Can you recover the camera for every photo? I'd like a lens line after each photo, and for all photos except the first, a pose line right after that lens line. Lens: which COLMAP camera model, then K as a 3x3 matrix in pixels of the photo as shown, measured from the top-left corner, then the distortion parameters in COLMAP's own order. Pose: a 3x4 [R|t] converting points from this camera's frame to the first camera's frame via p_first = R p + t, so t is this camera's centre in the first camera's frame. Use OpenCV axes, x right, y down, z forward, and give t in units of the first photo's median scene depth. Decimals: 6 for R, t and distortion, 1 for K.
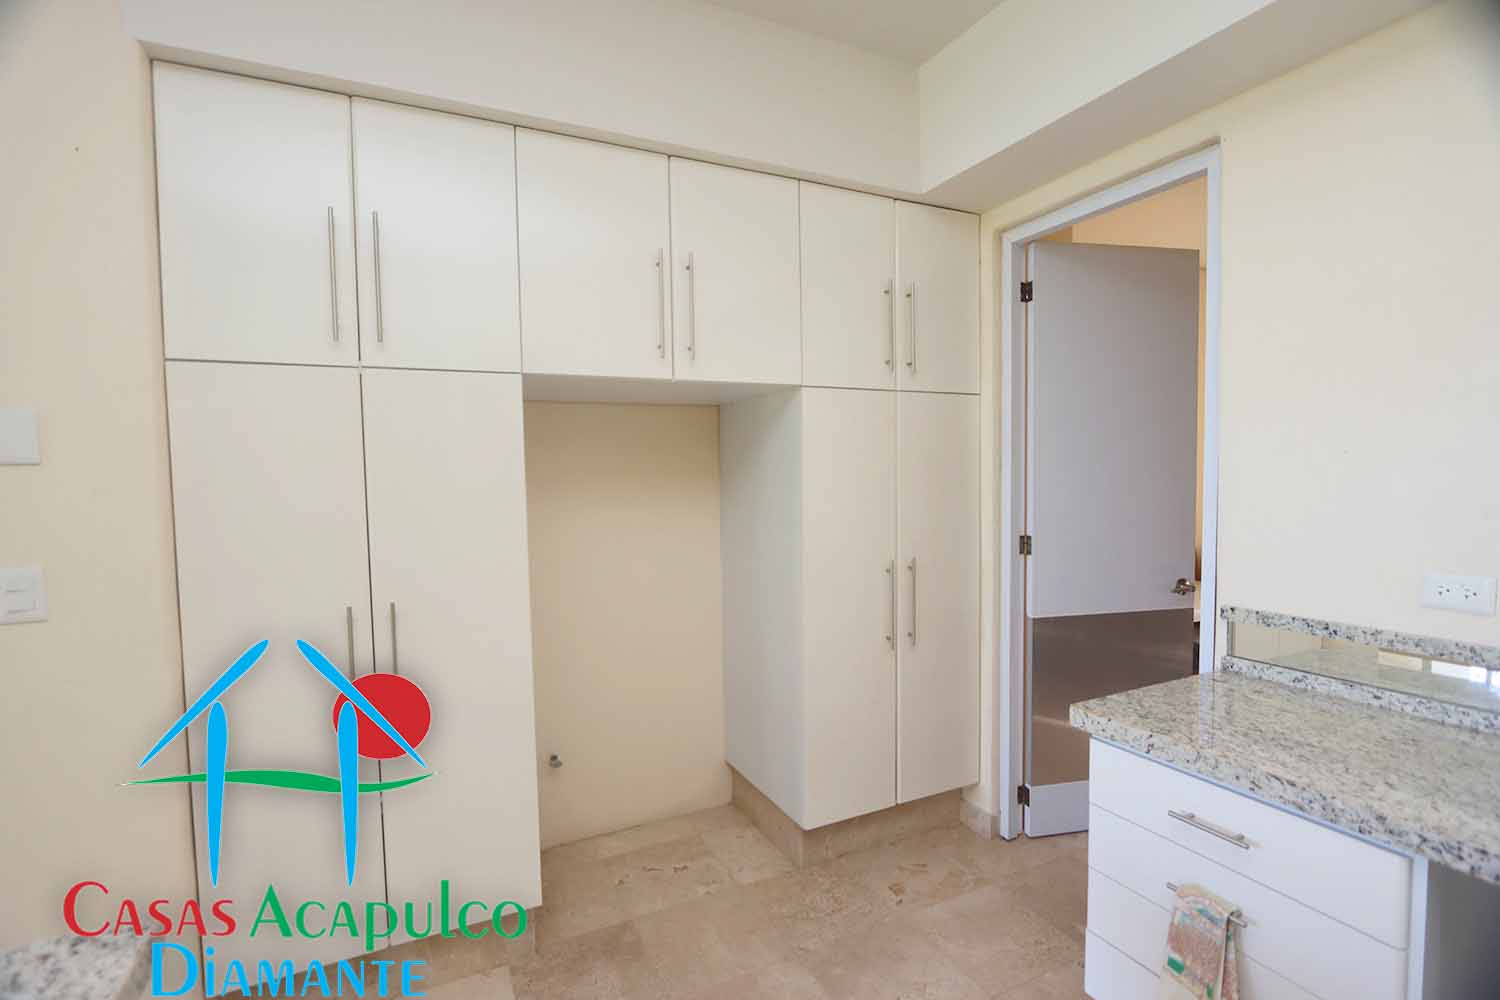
lens RADIAL K [[685.8, 0, 717.0], [0, 685.8, 502.4], [0, 0, 1]] dist [-0.013302, 0.000162]
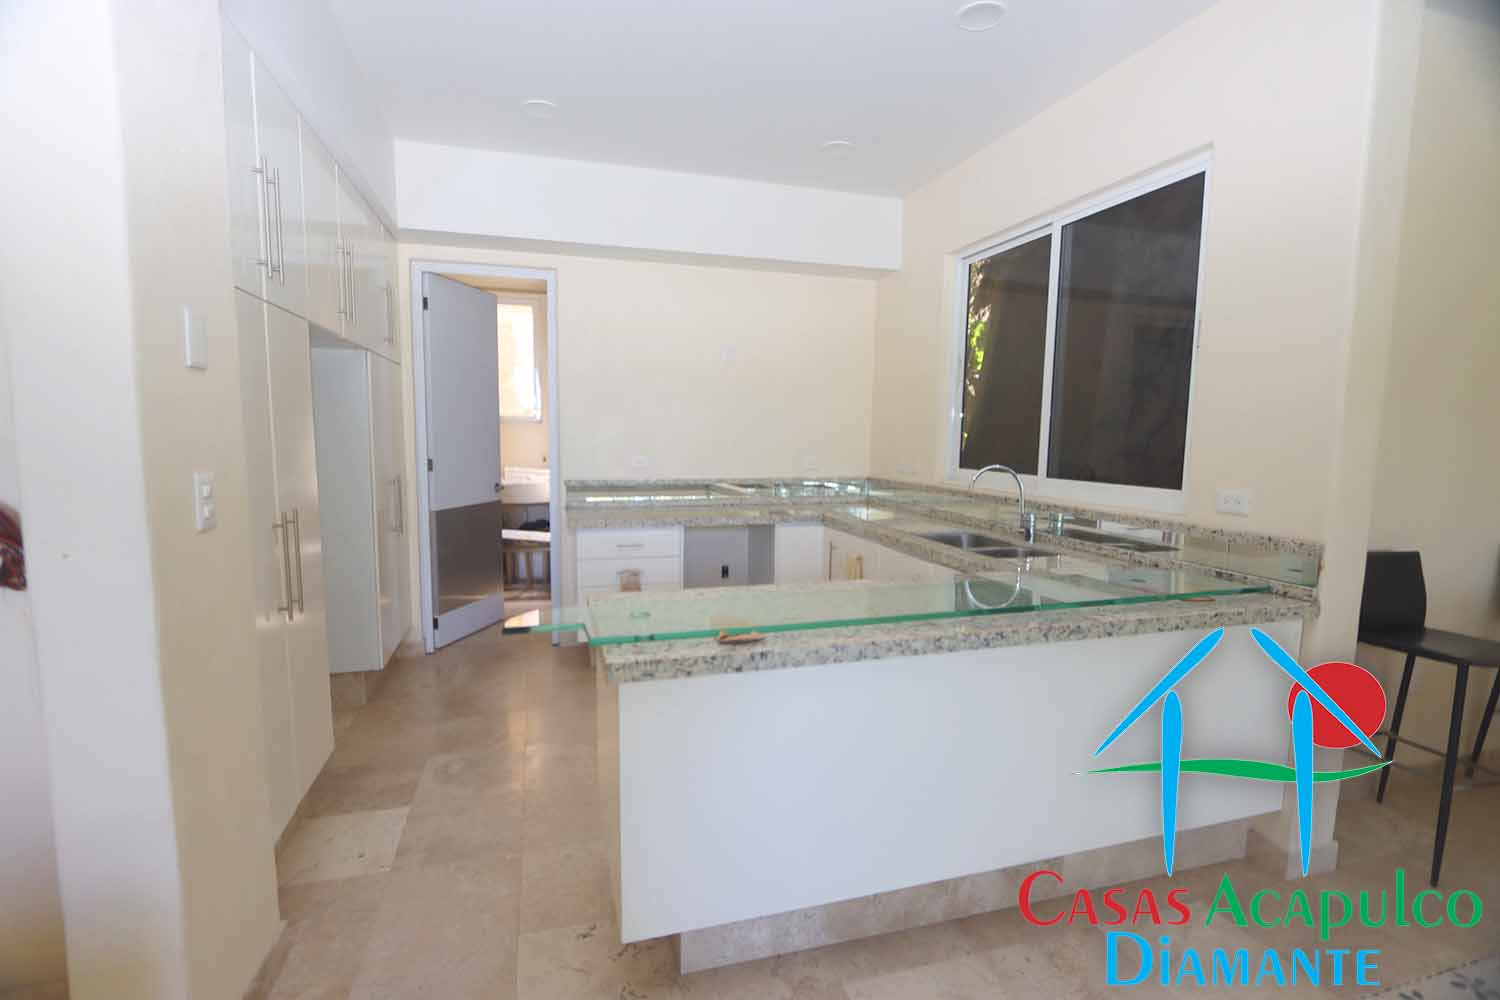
lens RADIAL K [[695.9, 0, 743.5], [0, 695.9, 502.4], [0, 0, 1]] dist [-0.013148, 0.000476]
pose [[0.164471, -0.082535, 0.982923, -1.781663], [0.030239, 0.996447, 0.078611, 0.077994], [-0.985918, 0.016793, 0.166383, 0.038161]]
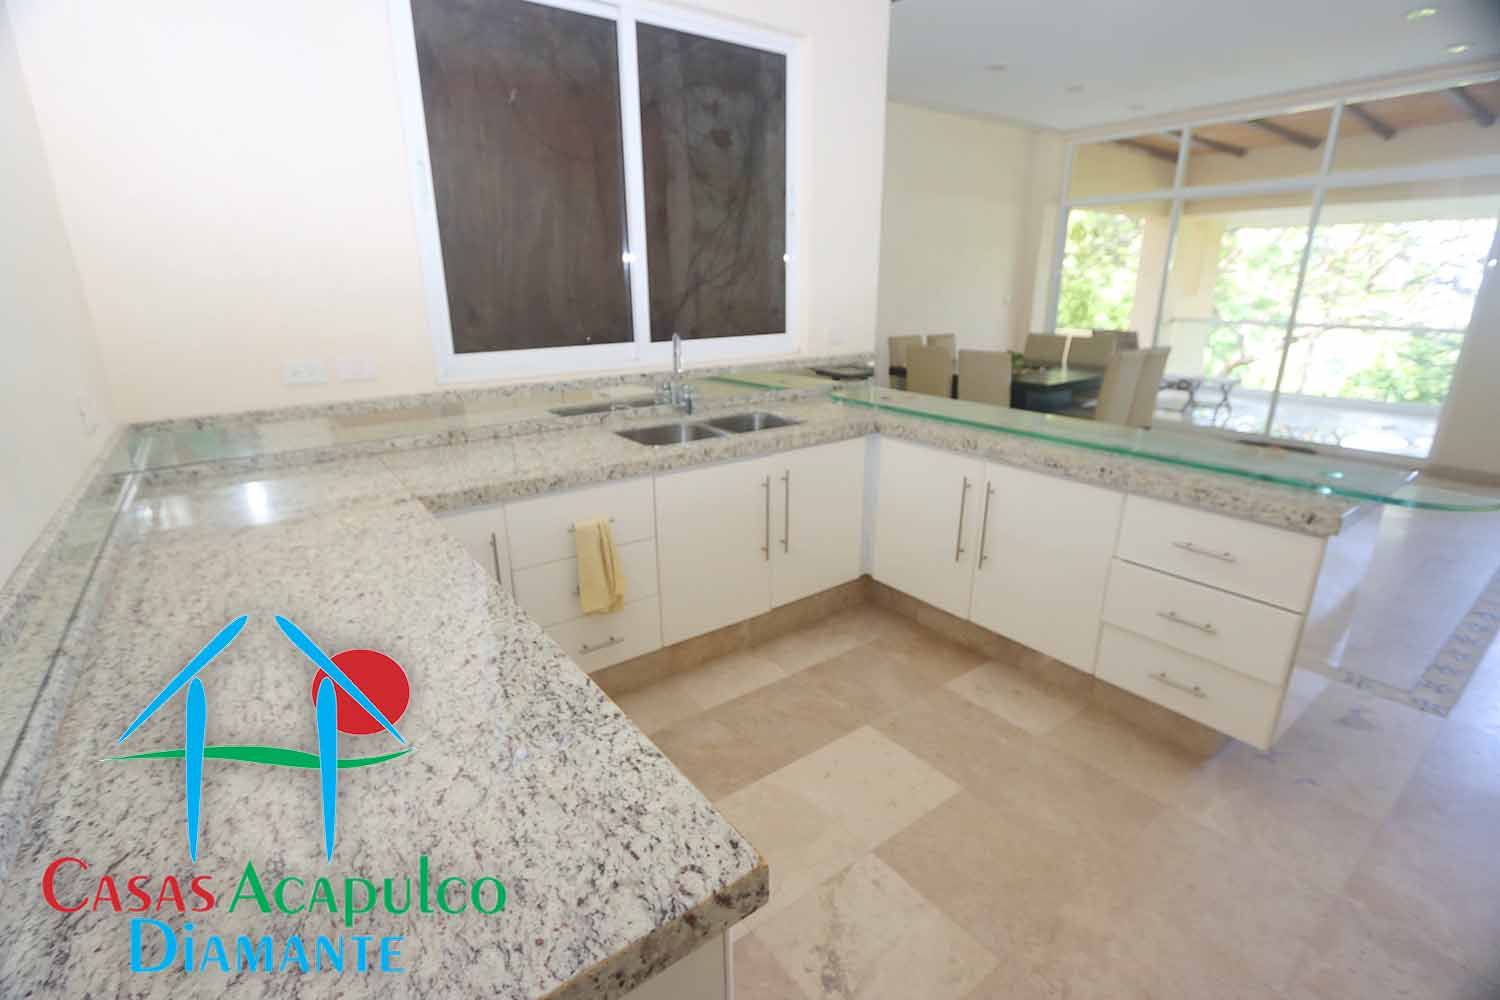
lens RADIAL K [[695.9, 0, 743.5], [0, 695.9, 502.4], [0, 0, 1]] dist [-0.013148, 0.000476]
pose [[-0.982391, 0.079509, -0.169073, 0.620053], [0.015548, 0.936584, 0.350099, -0.050889], [0.186187, 0.341306, -0.921328, 1.392313]]
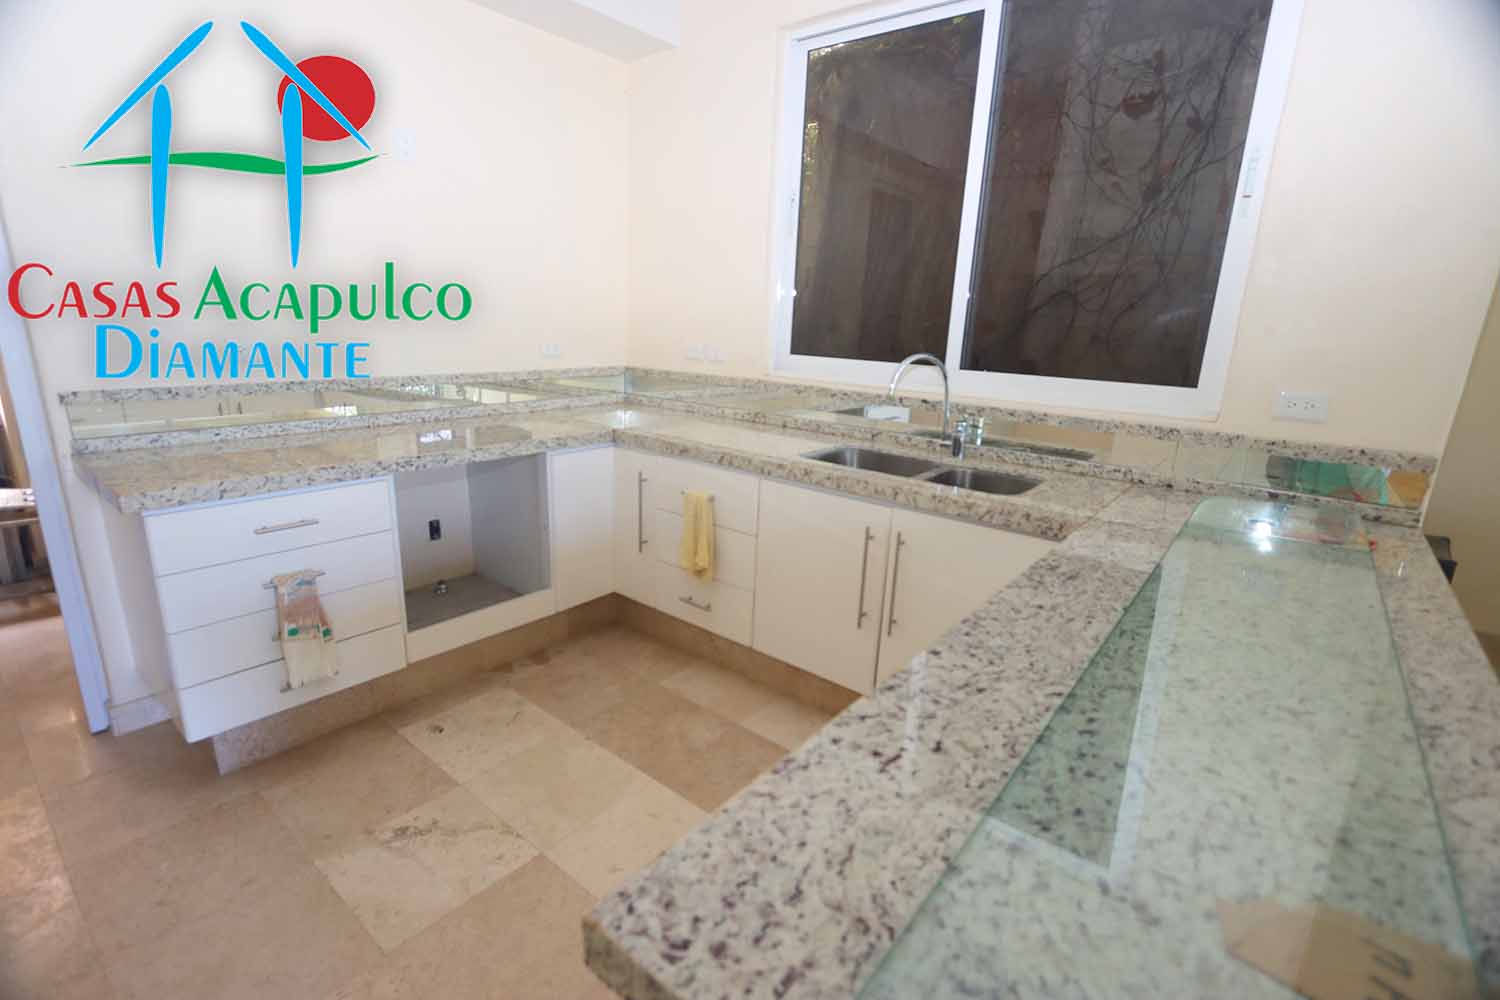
lens RADIAL K [[695.9, 0, 743.5], [0, 695.9, 502.4], [0, 0, 1]] dist [-0.013148, 0.000476]
pose [[-0.421811, -0.236782, 0.875220, -0.775017], [0.012034, 0.963751, 0.266533, 0.059652], [-0.906604, 0.122959, -0.403671, 0.626615]]
